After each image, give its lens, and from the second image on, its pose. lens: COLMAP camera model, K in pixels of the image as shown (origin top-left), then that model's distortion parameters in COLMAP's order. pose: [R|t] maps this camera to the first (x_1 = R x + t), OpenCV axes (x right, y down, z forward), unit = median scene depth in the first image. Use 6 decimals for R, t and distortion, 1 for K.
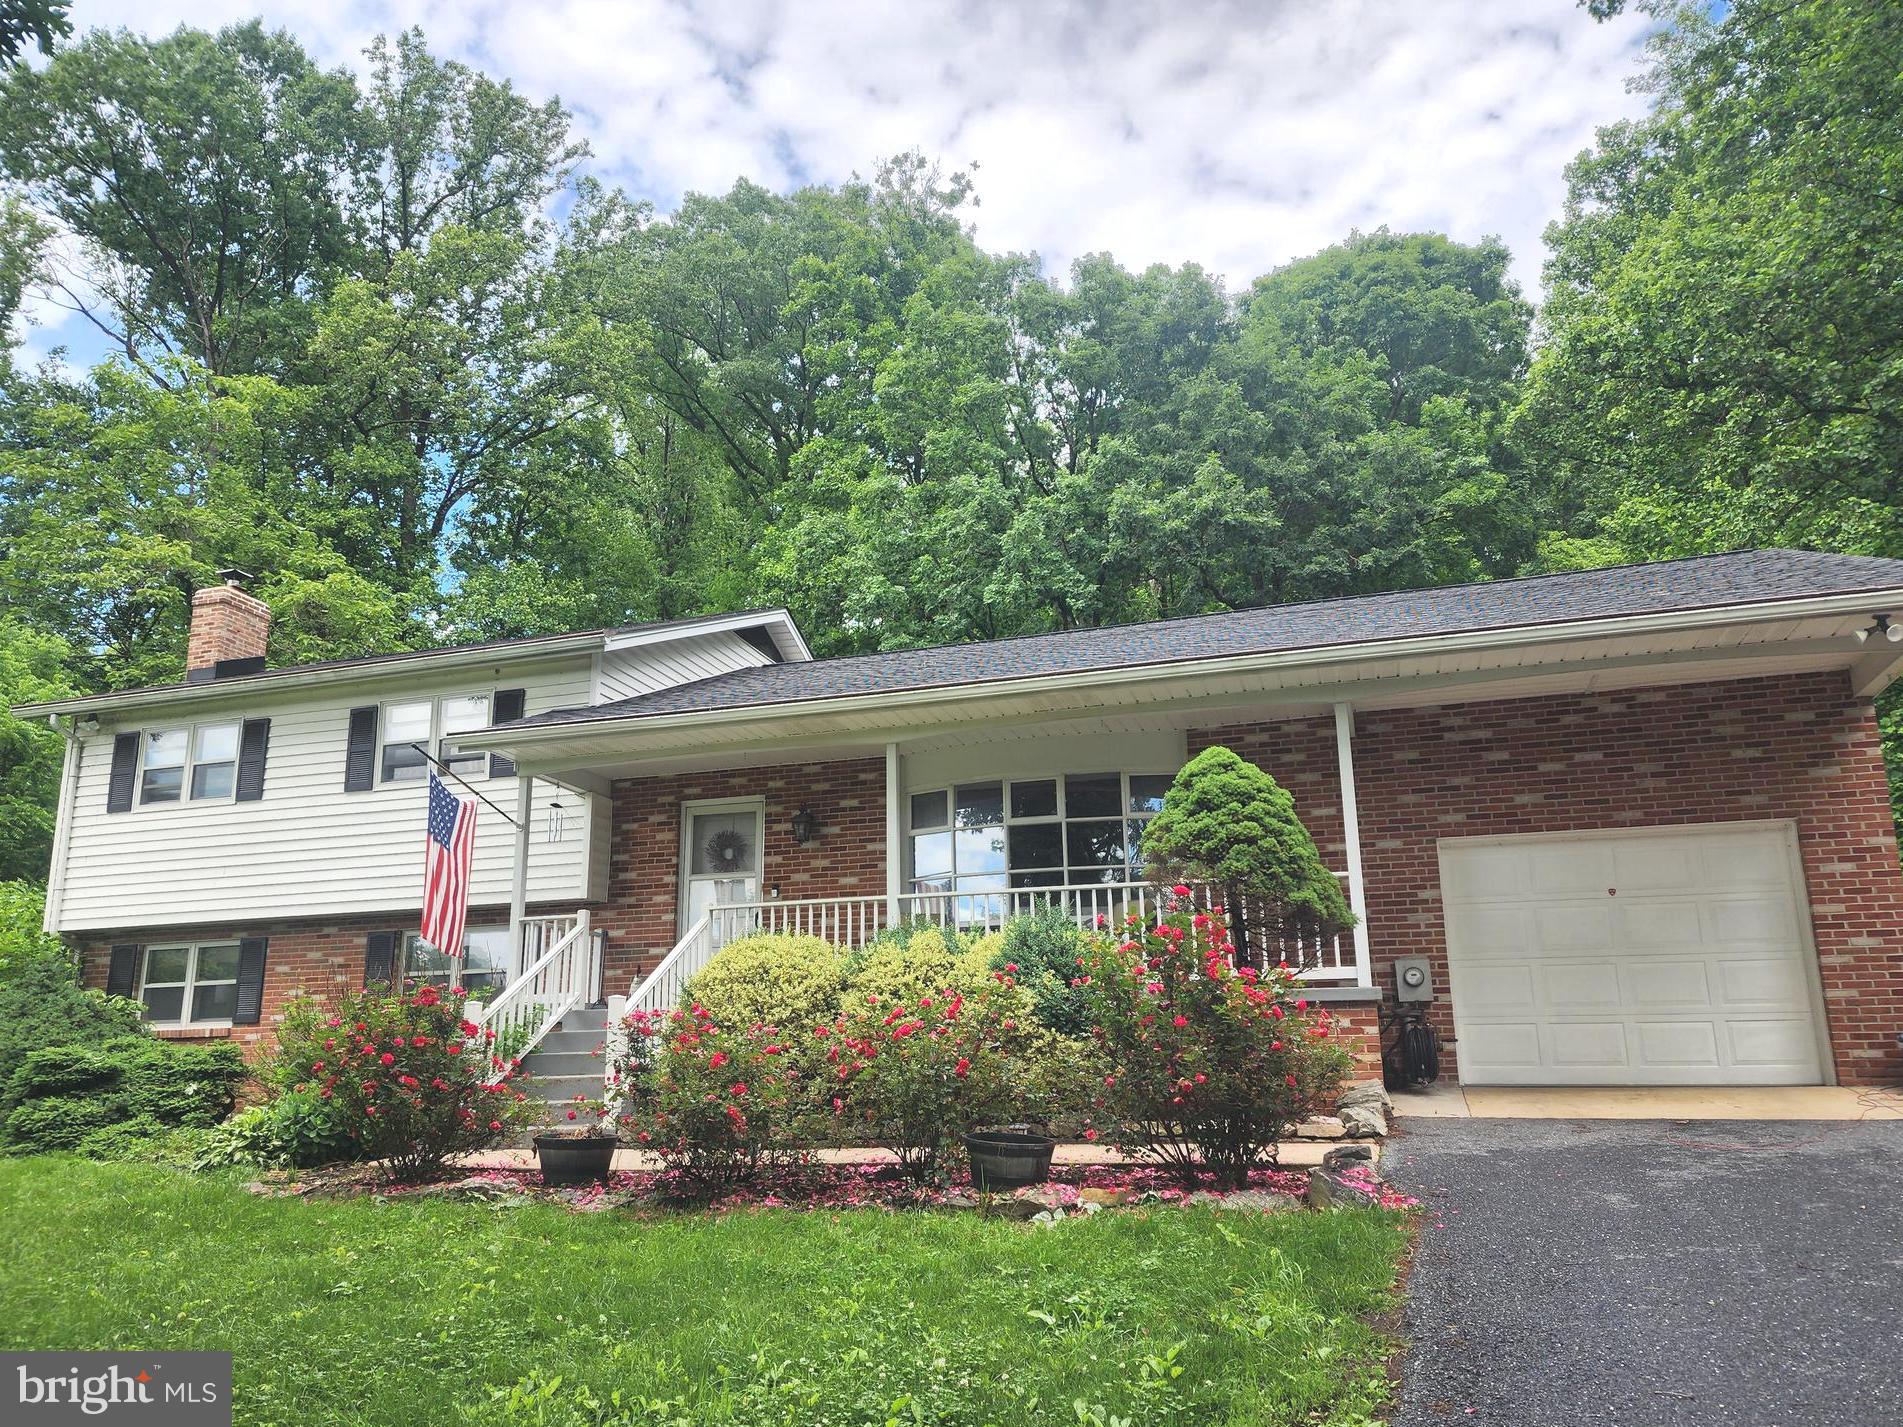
lens RADIAL K [[1379.5, 0, 914.5], [0, 1379.5, 779.7], [0, 0, 1]] dist [0.057575, -0.024580]
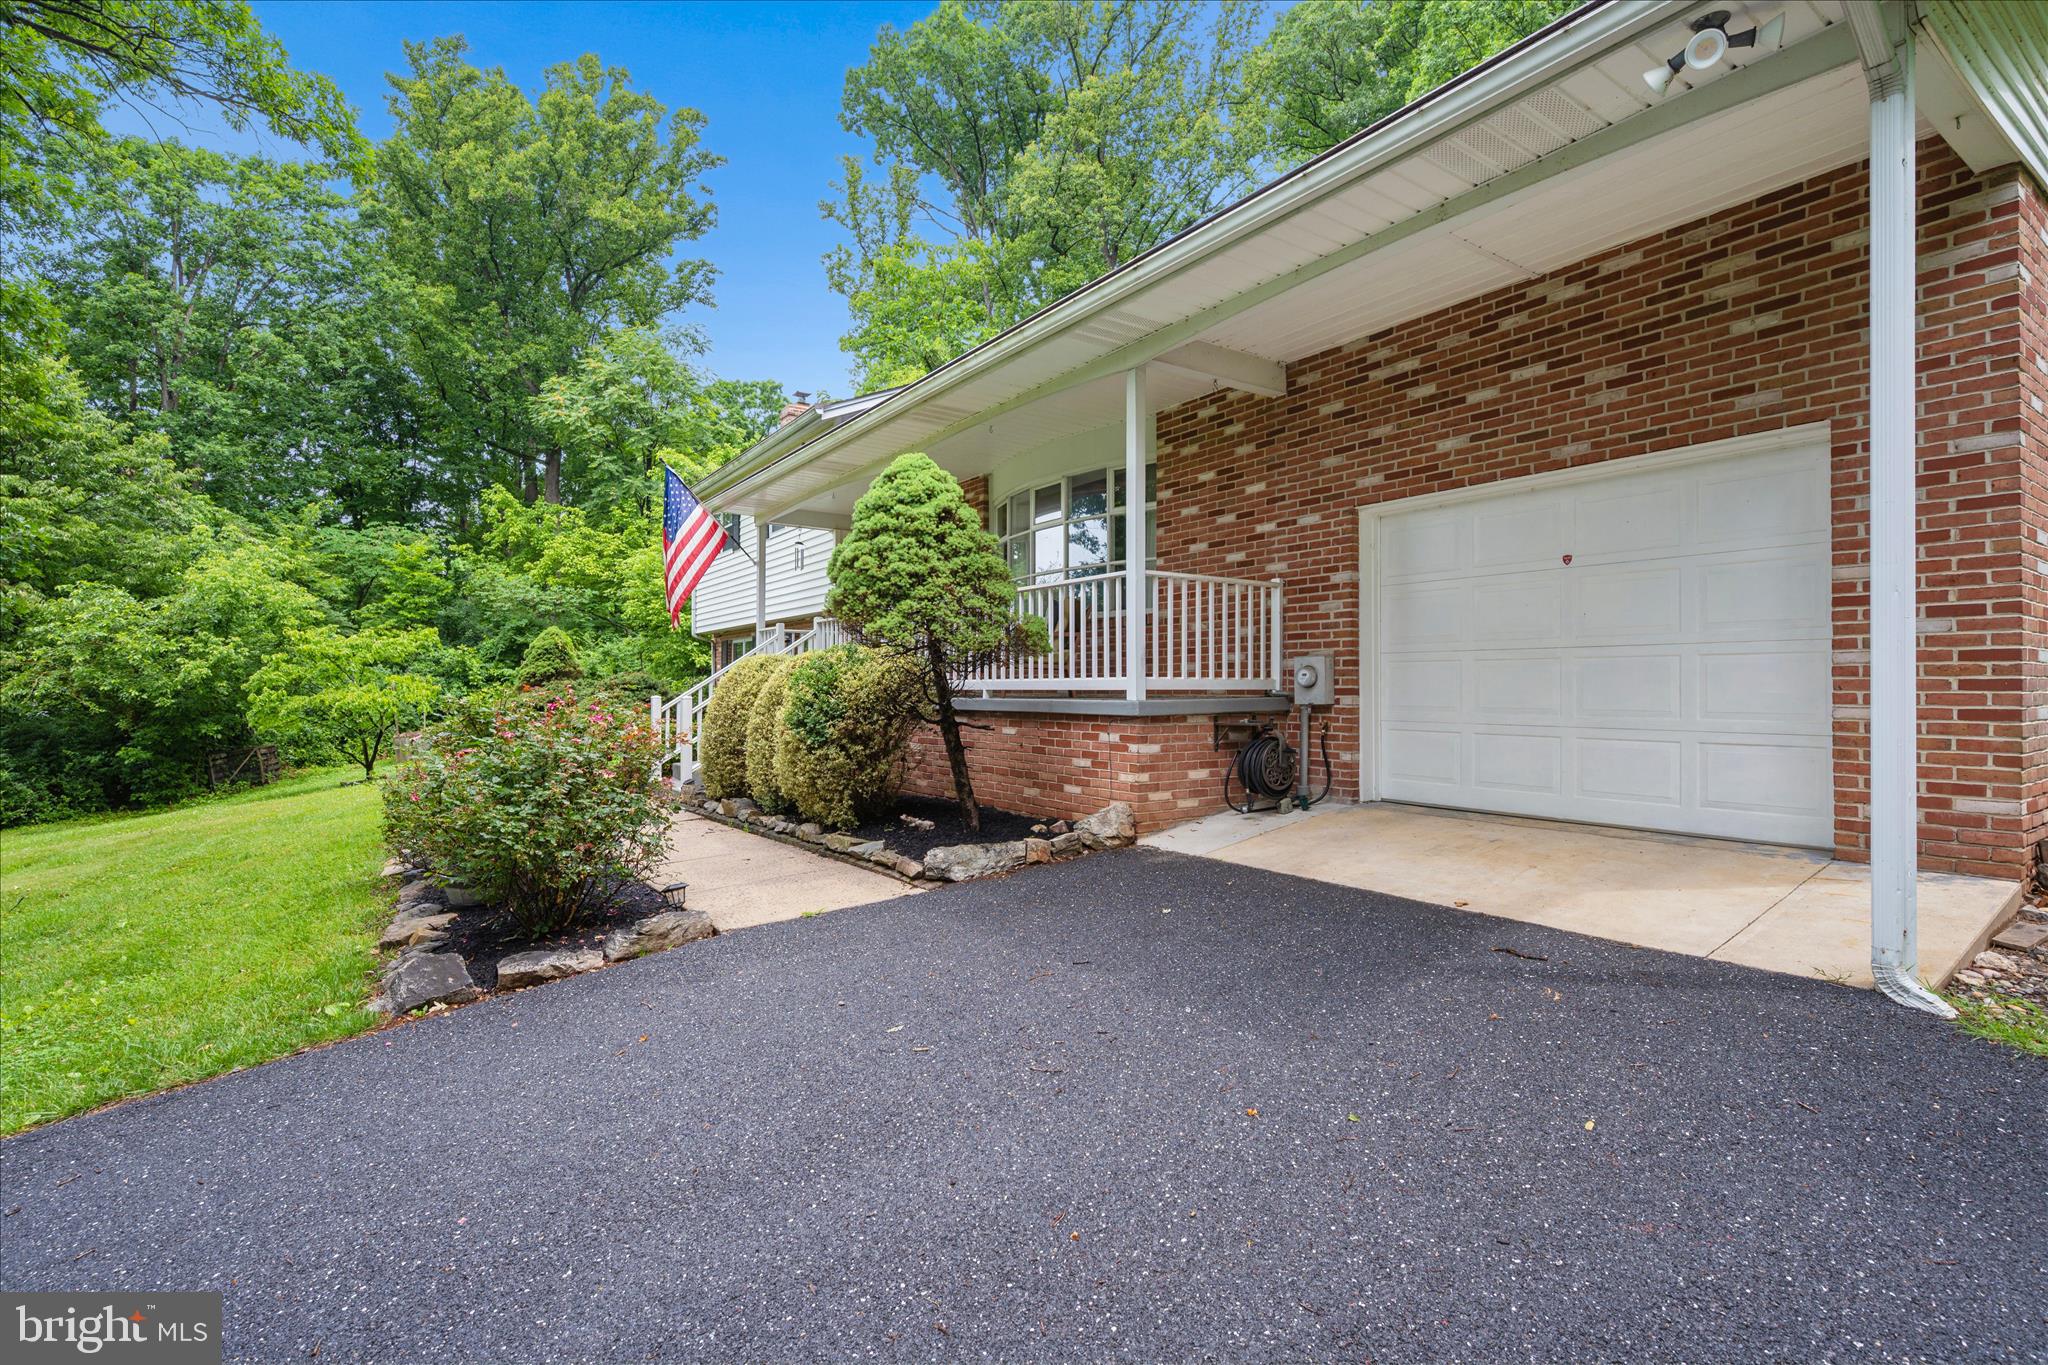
lens RADIAL K [[961.5, 0, 1018.8], [0, 961.5, 681.7], [0, 0, 1]] dist [0.001804, 0.000503]
pose [[0.788262, 0.002983, -0.615332, 0.495892], [0.131103, 0.976214, 0.172681, 0.015959], [0.601211, -0.216790, 0.769121, 0.369814]]
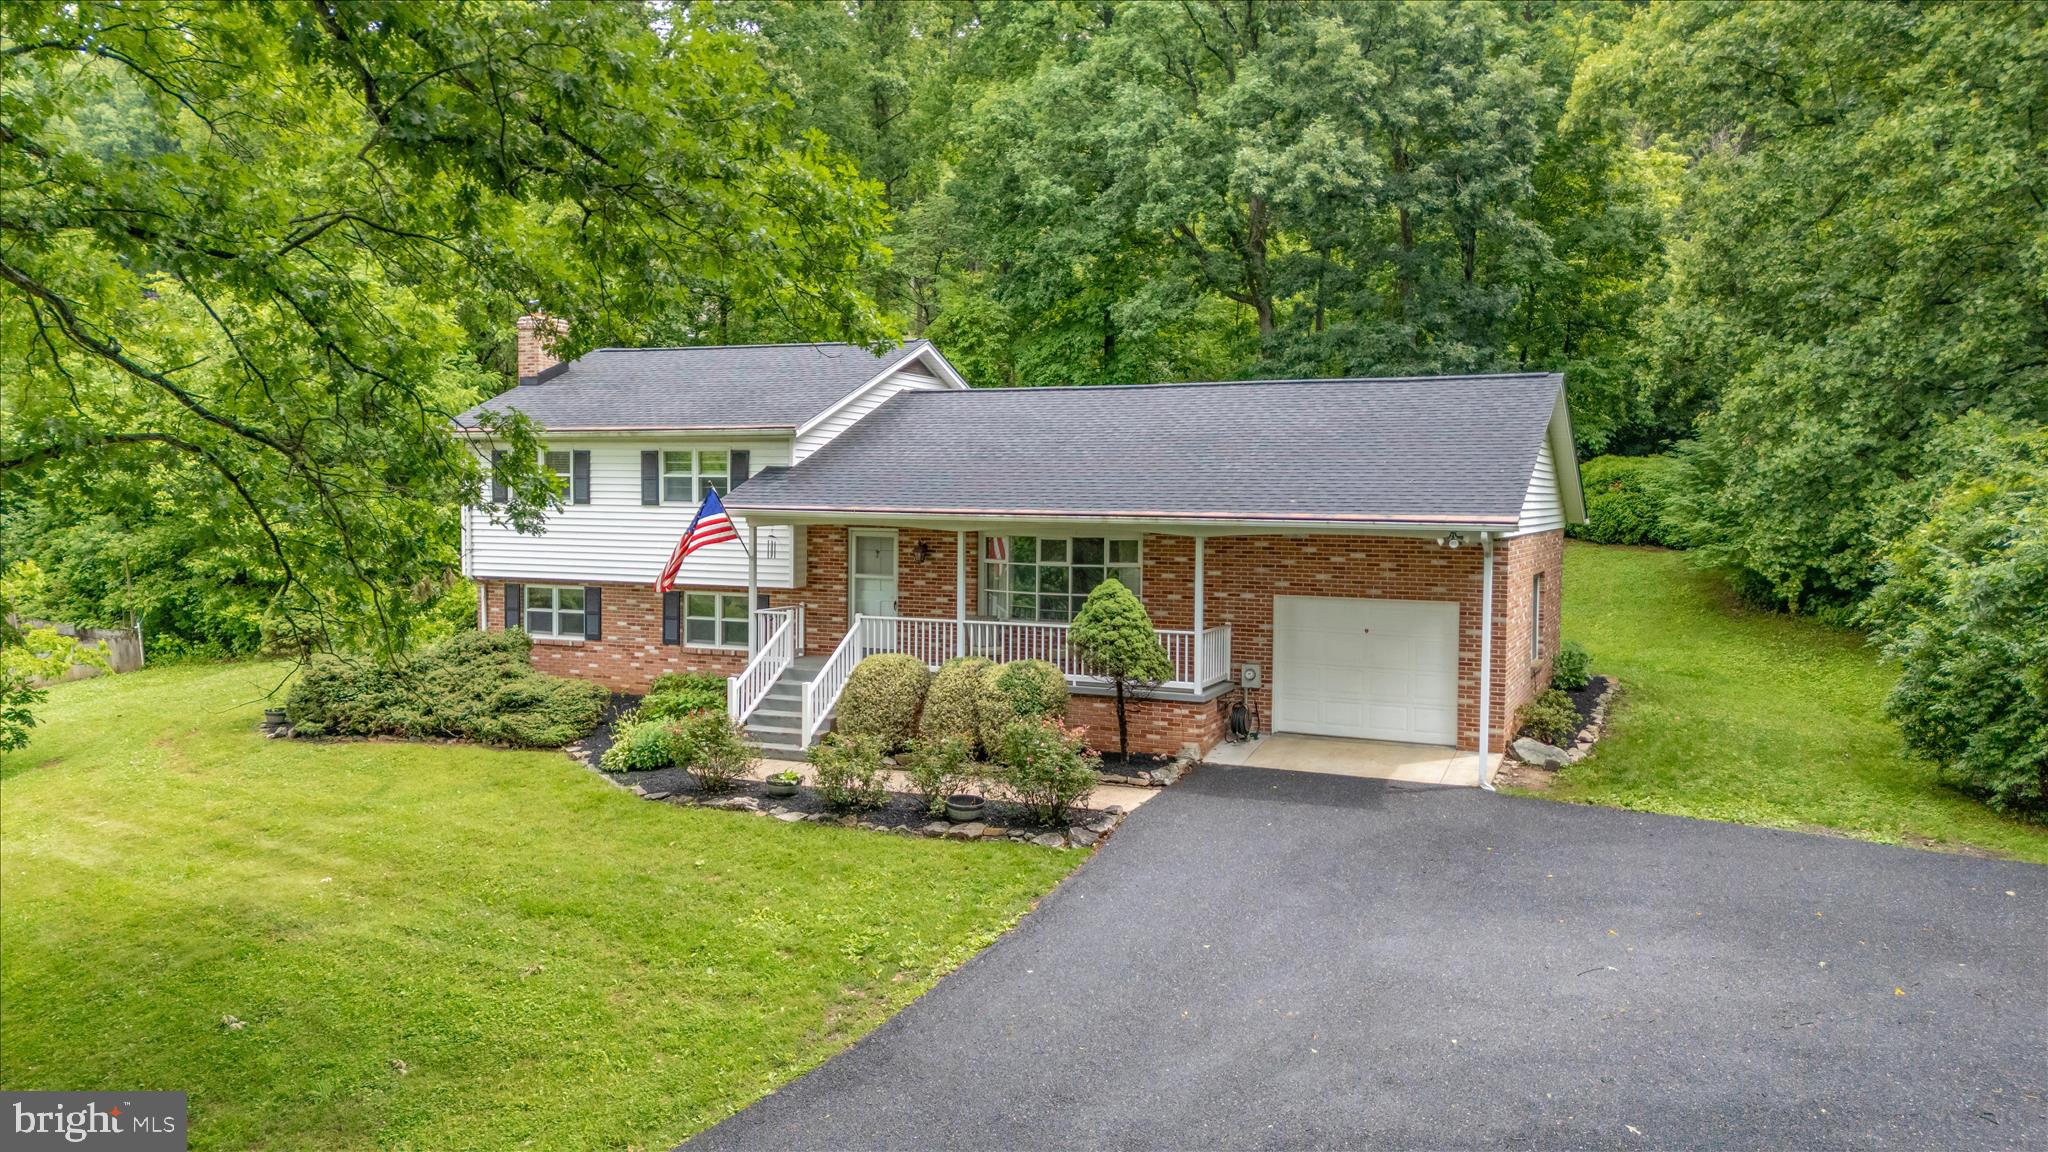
lens RADIAL K [[1552.1, 0, 1034.8], [0, 1552.1, 575.4], [0, 0, 1]] dist [0.122780, 0.000089]
pose [[0.994830, 0.022618, -0.099003, 0.237450], [0.005747, 0.960782, 0.277246, -0.451115], [0.101392, -0.276382, 0.955684, -0.754545]]
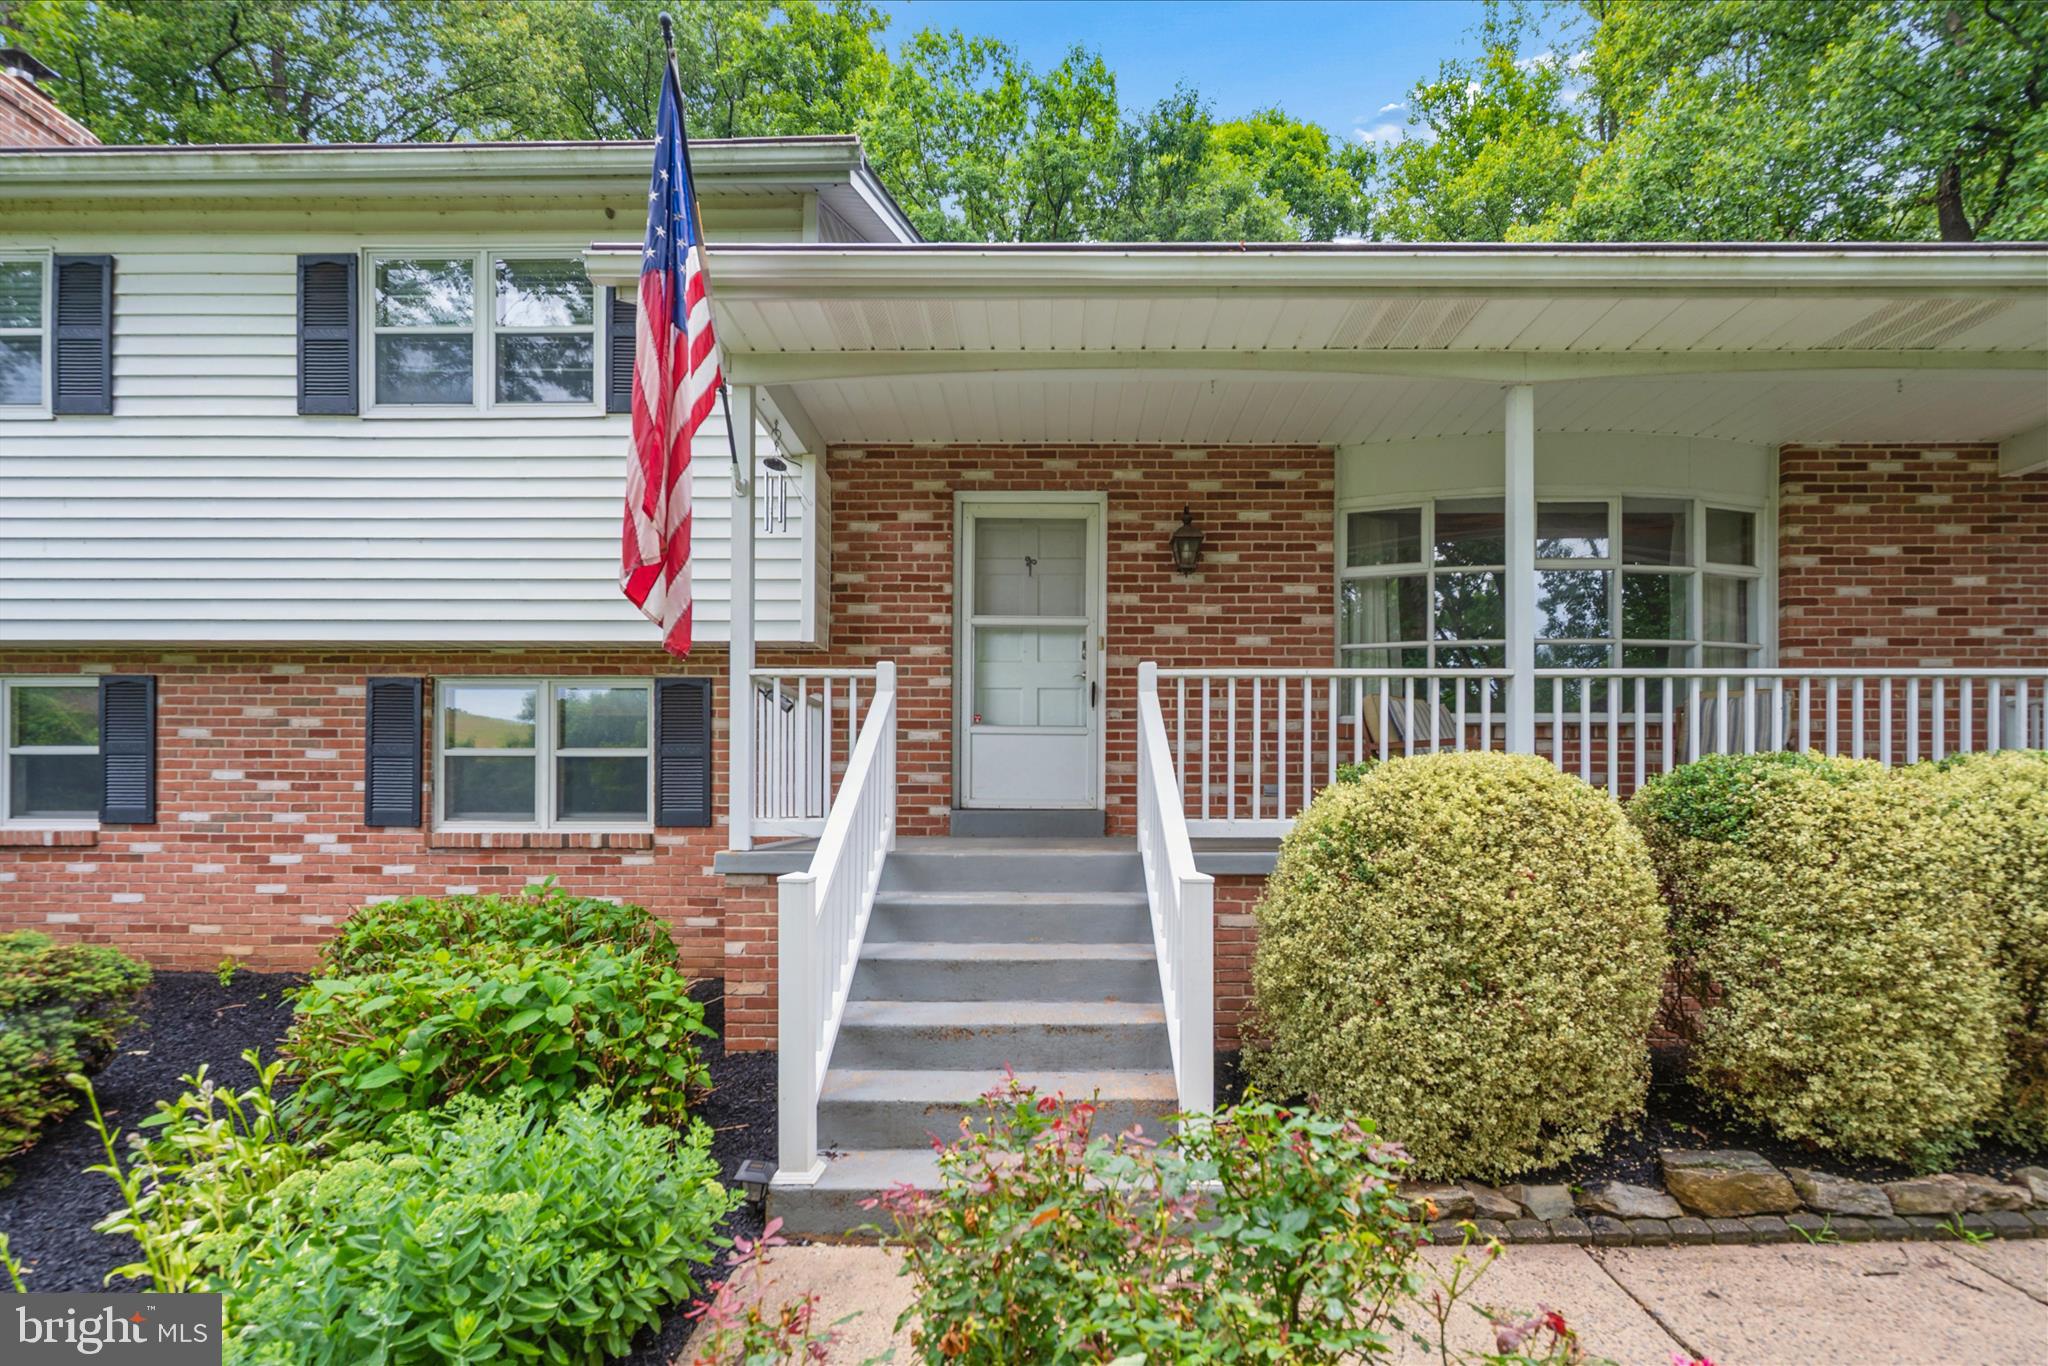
lens RADIAL K [[961.5, 0, 1034.6], [0, 961.5, 801.1], [0, 0, 1]] dist [0.001804, 0.000503]
pose [[0.951416, 0.010265, 0.307736, -0.278200], [-0.078252, 0.974690, 0.209418, 0.059921], [-0.297797, -0.223324, 0.928140, 0.591976]]
